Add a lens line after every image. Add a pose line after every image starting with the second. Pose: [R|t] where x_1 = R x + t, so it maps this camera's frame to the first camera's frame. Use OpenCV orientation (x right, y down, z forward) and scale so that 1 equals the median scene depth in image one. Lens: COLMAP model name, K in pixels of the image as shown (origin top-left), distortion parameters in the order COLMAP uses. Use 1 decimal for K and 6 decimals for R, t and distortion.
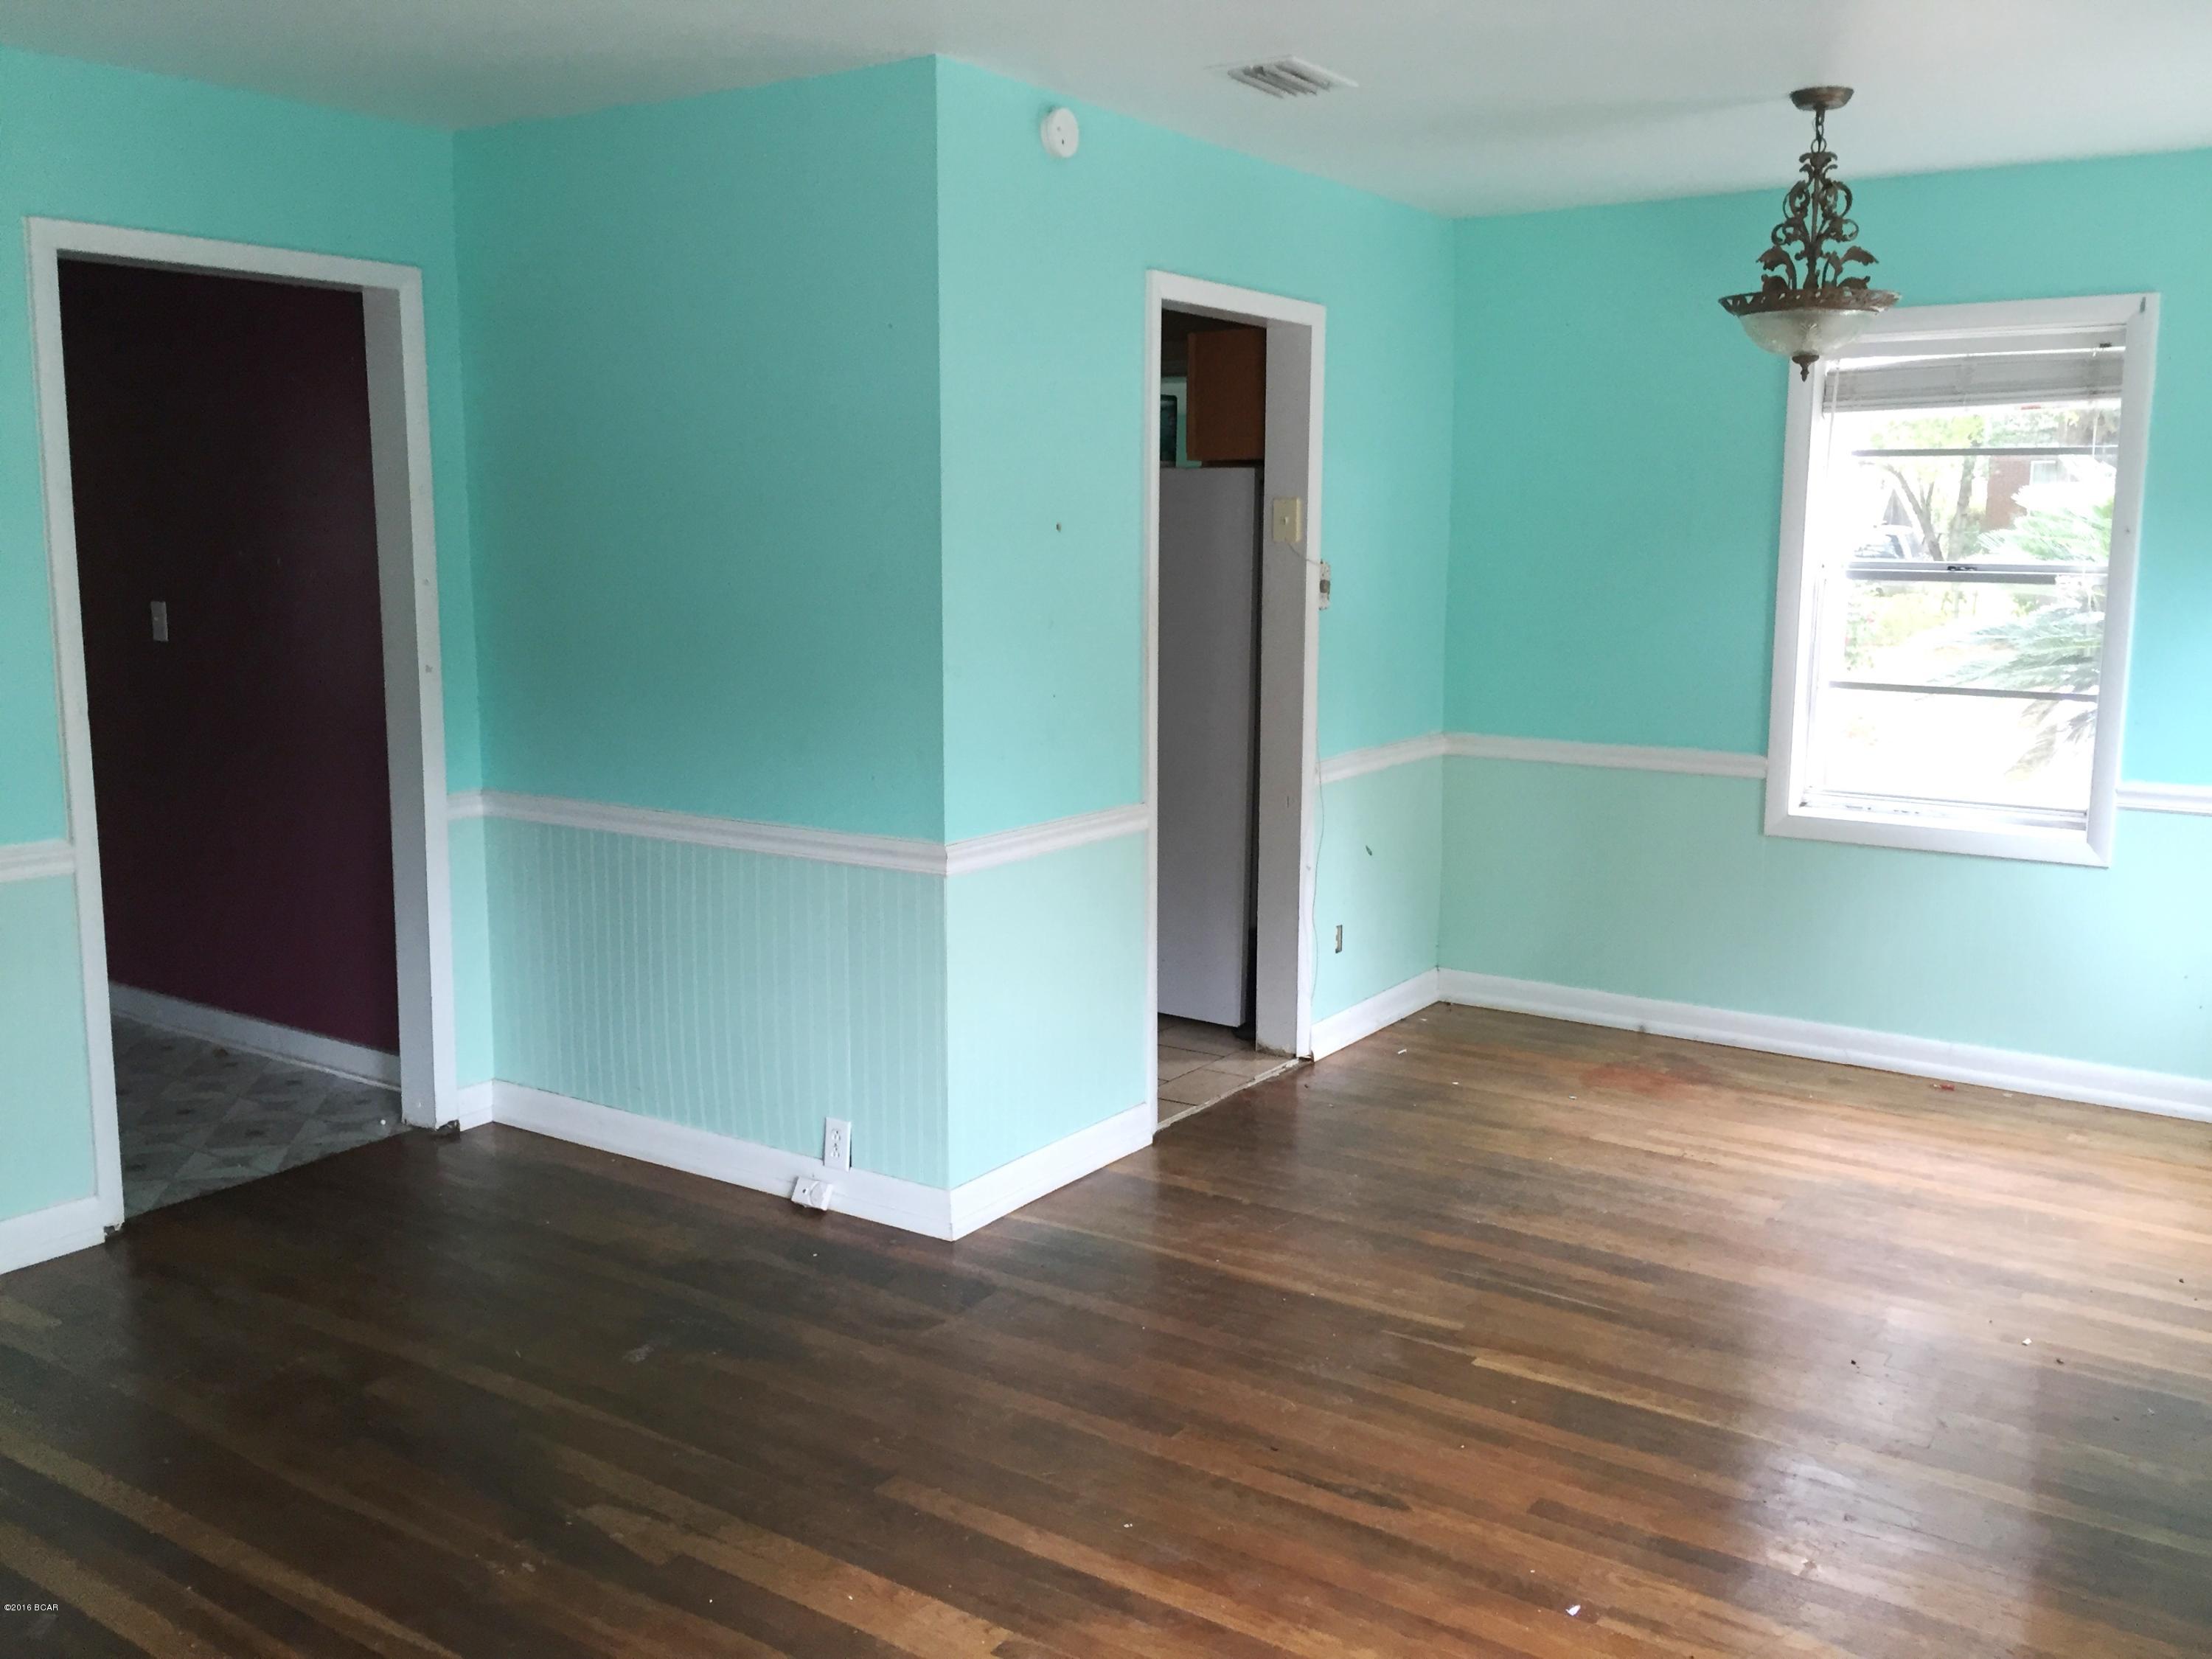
lens RADIAL K [[1893.8, 0, 1106.0], [0, 1893.8, 829.5], [0, 0, 1]] dist [0.095885, -0.103384]
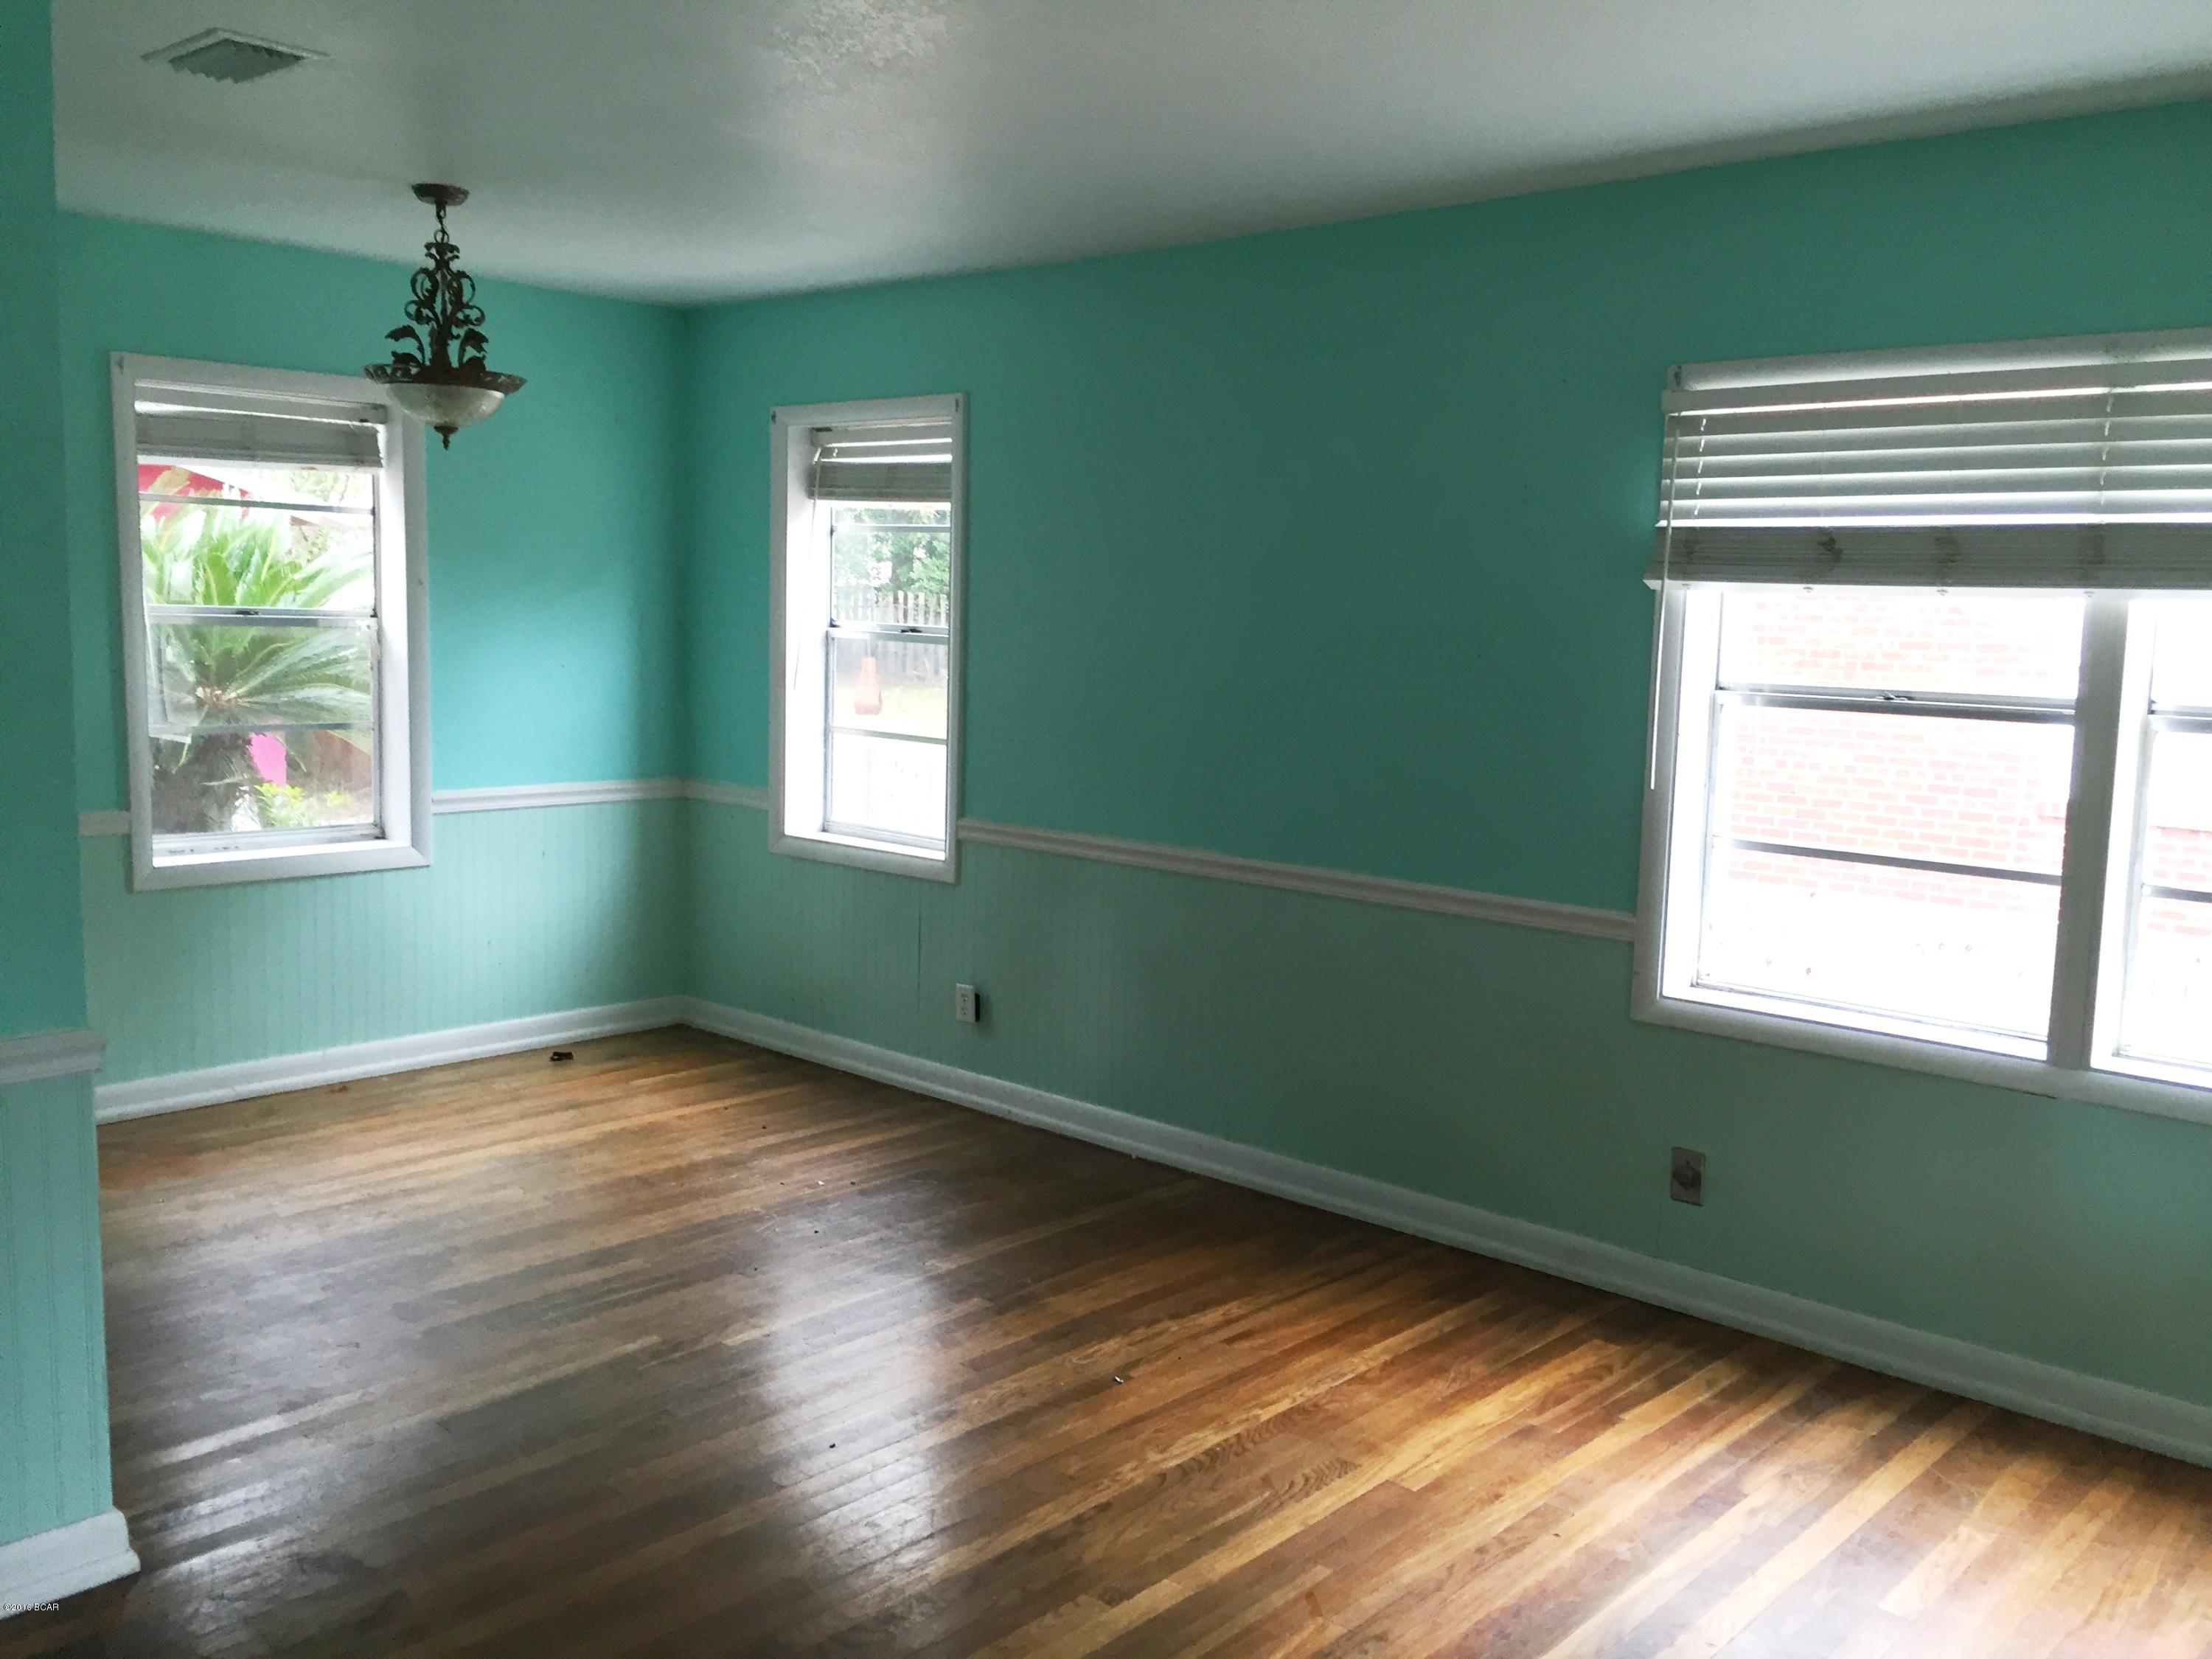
lens RADIAL K [[1893.8, 0, 1106.0], [0, 1893.8, 829.5], [0, 0, 1]] dist [0.095885, -0.103384]
pose [[0.153116, -0.124003, 0.980397, -0.623467], [0.131333, 0.985849, 0.104181, -0.076955], [-0.979442, 0.112806, 0.167235, 0.431777]]
